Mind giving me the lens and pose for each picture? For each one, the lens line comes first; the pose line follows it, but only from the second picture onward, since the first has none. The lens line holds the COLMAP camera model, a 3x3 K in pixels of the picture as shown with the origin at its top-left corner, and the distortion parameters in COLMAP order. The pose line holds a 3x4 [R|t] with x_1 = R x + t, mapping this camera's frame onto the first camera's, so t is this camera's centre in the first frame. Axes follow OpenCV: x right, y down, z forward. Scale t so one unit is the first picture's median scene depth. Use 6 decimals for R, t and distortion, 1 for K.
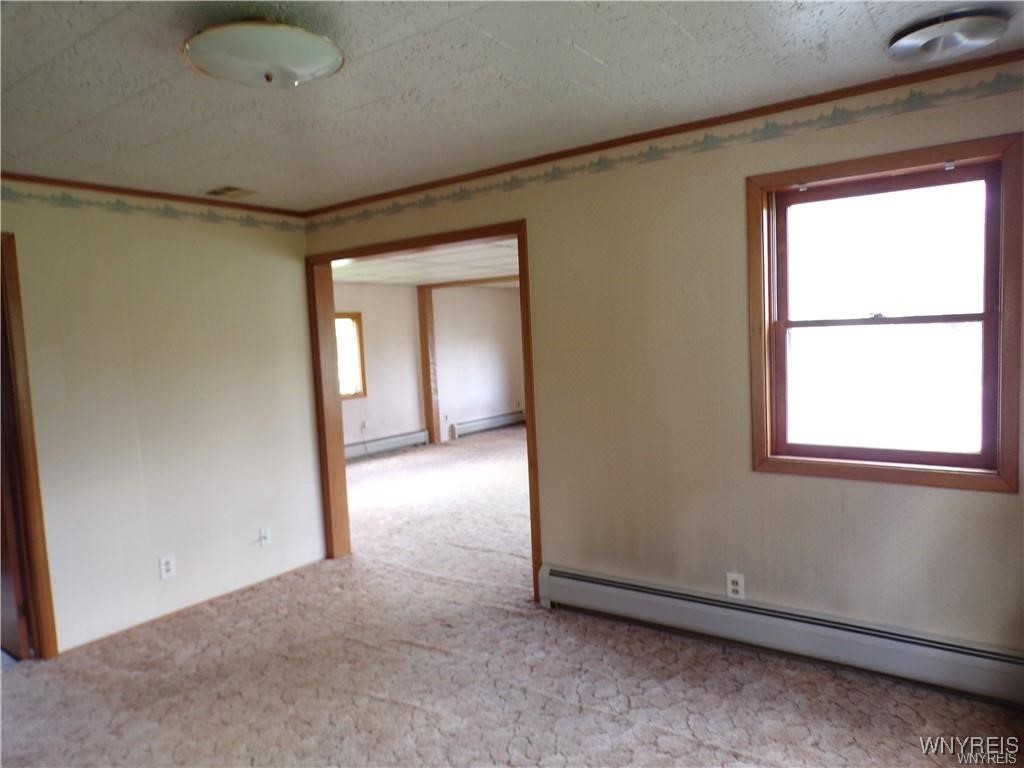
lens RADIAL K [[711.4, 0, 511.4], [0, 711.4, 385.6], [0, 0, 1]] dist [-0.009529, -0.001345]
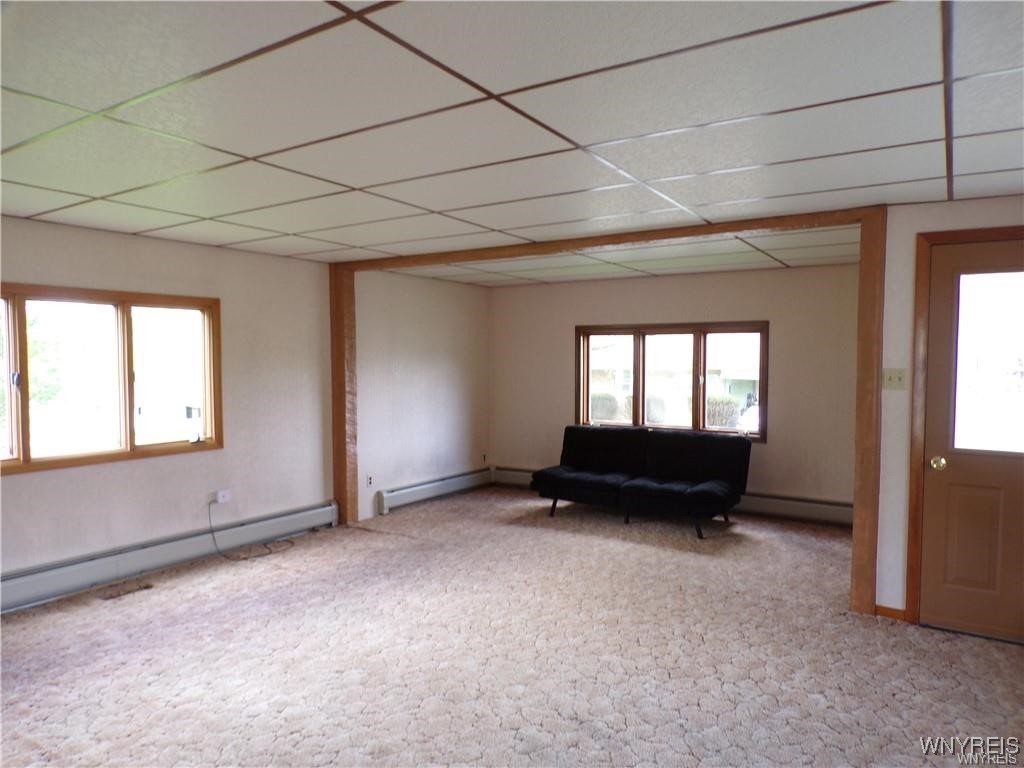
lens RADIAL K [[711.4, 0, 516.2], [0, 711.4, 388.3], [0, 0, 1]] dist [-0.009529, -0.001345]
pose [[0.996671, 0.044157, 0.068542, -0.010644], [-0.041911, 0.998547, -0.033867, -0.020656], [-0.069937, 0.030881, 0.997073, 0.381679]]
